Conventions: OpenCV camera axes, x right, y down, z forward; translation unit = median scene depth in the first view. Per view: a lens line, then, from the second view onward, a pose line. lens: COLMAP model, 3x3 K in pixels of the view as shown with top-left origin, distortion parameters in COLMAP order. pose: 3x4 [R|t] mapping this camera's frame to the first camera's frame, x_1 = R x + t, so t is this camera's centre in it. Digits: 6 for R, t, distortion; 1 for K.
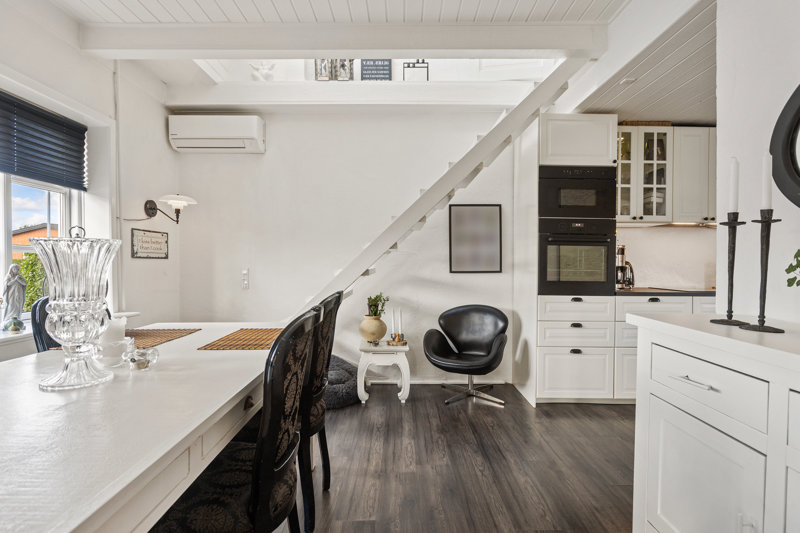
lens RADIAL K [[423.4, 0, 405.5], [0, 423.4, 264.9], [0, 0, 1]] dist [0.022417, 0.000236]
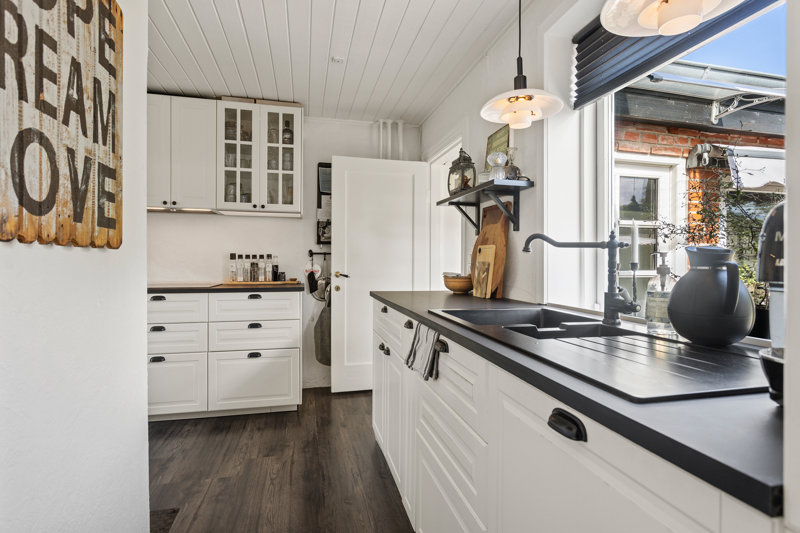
lens RADIAL K [[428.7, 0, 400.5], [0, 428.7, 265.2], [0, 0, 1]] dist [0.015023, 0.002362]
pose [[0.981403, -0.006507, 0.191848, 0.659769], [0.004422, 0.999926, 0.011292, 0.005996], [-0.191908, -0.010233, 0.981360, 0.046258]]
